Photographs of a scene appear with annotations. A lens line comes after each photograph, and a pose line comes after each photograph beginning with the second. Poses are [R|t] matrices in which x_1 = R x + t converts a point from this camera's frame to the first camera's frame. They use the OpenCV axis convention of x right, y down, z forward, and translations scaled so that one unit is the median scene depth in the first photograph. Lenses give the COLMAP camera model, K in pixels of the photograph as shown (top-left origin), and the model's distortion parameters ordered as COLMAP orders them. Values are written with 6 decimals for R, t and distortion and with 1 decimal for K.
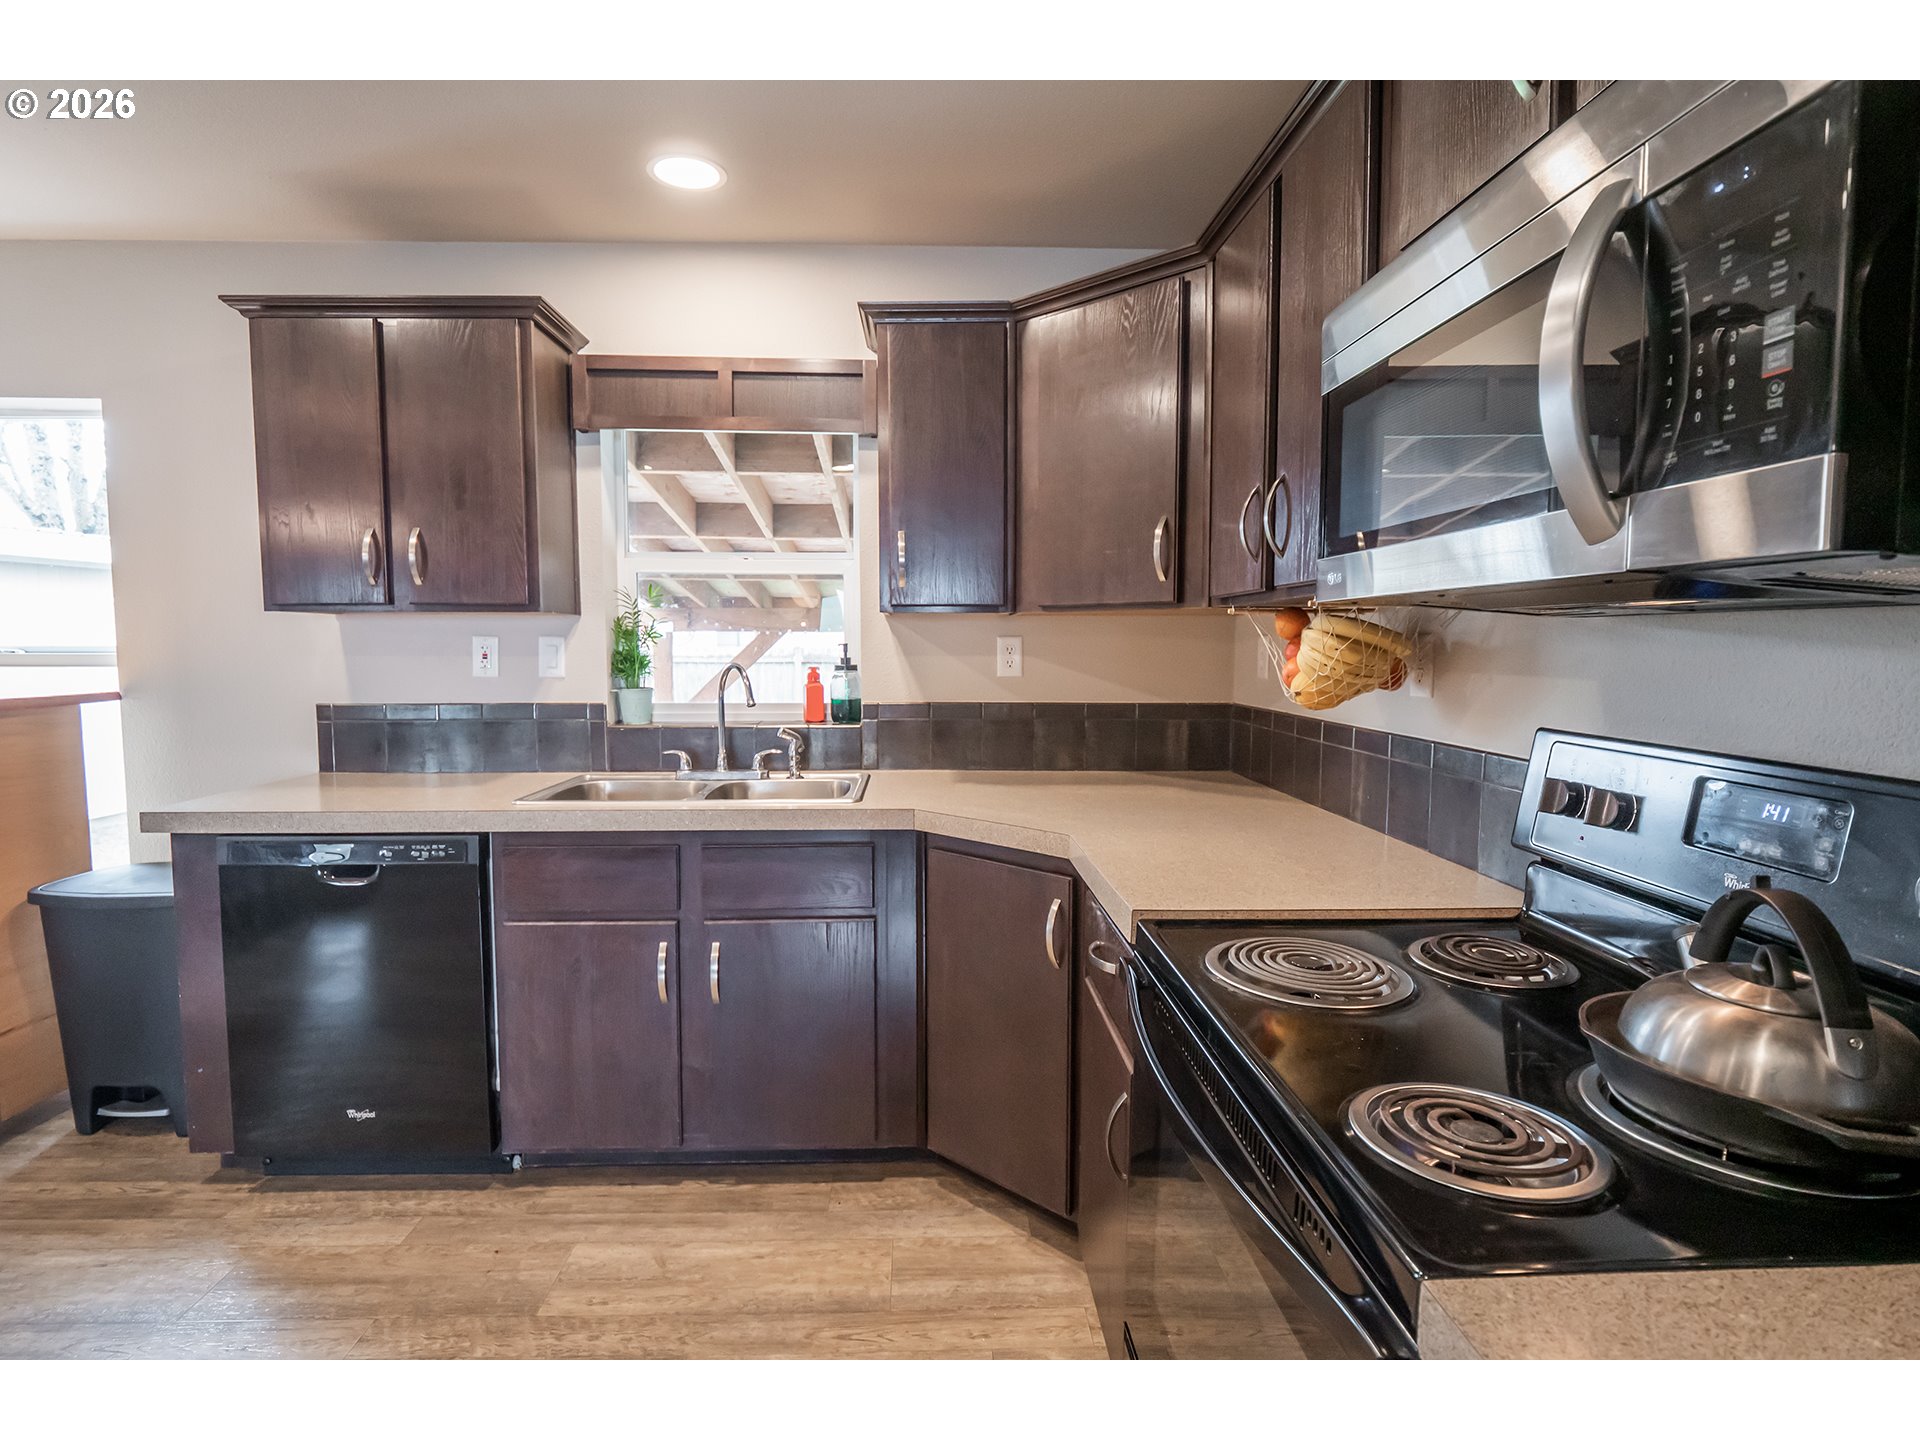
lens RADIAL K [[948.9, 0, 950.1], [0, 948.9, 717.5], [0, 0, 1]] dist [-0.005153, -0.001031]
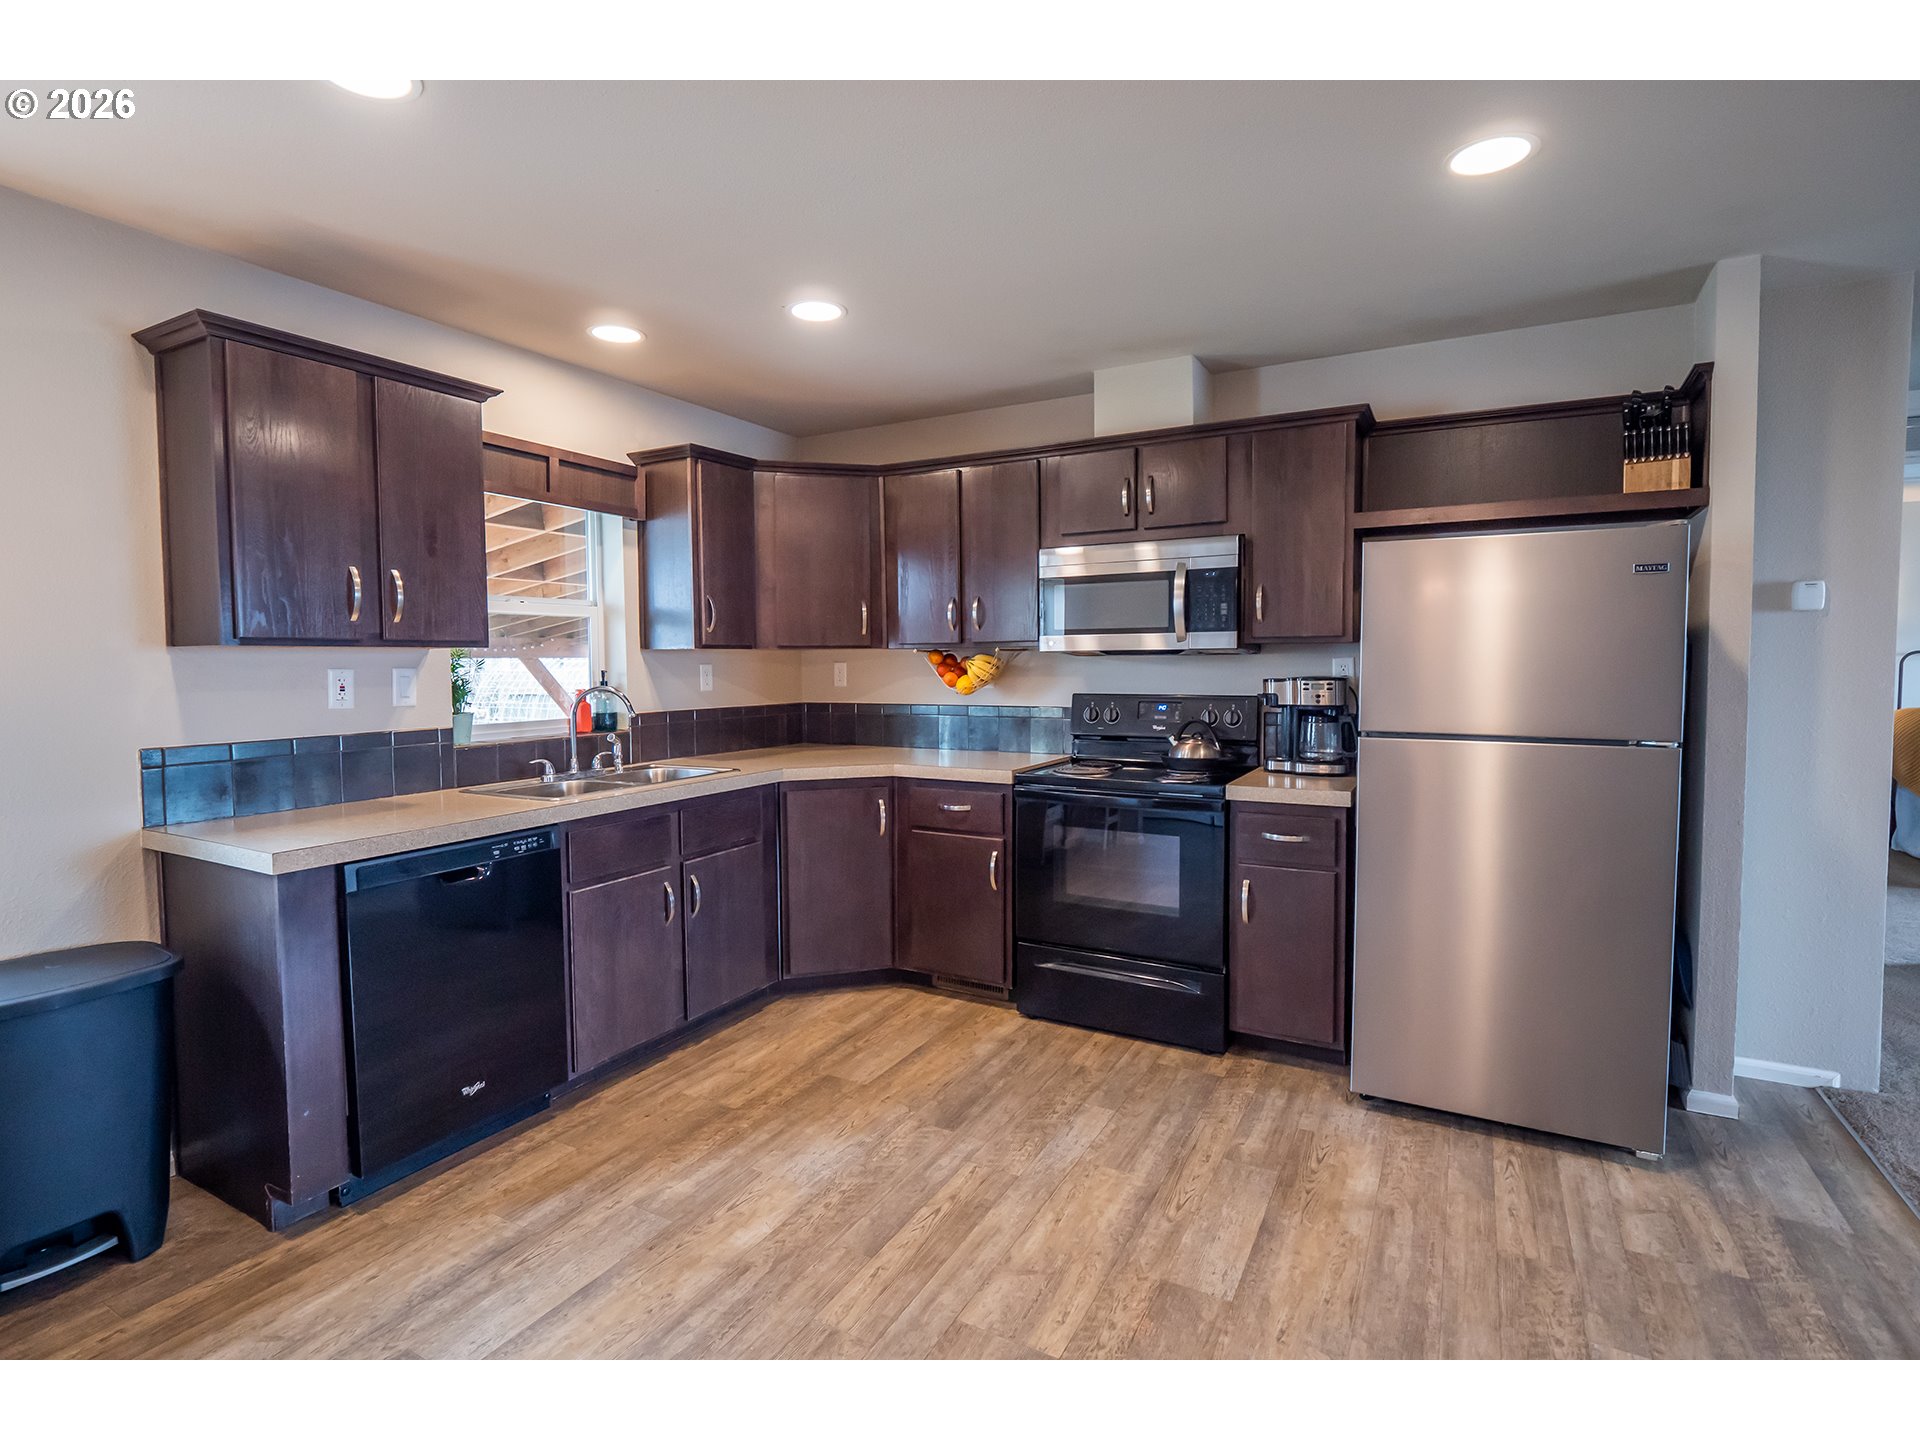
lens RADIAL K [[948.9, 0, 950.1], [0, 948.9, 717.5], [0, 0, 1]] dist [-0.005153, -0.001031]
pose [[0.502156, -0.057486, 0.862864, -1.249799], [0.077198, 0.996784, 0.021482, -0.005843], [-0.861325, 0.055824, 0.504979, -0.092477]]
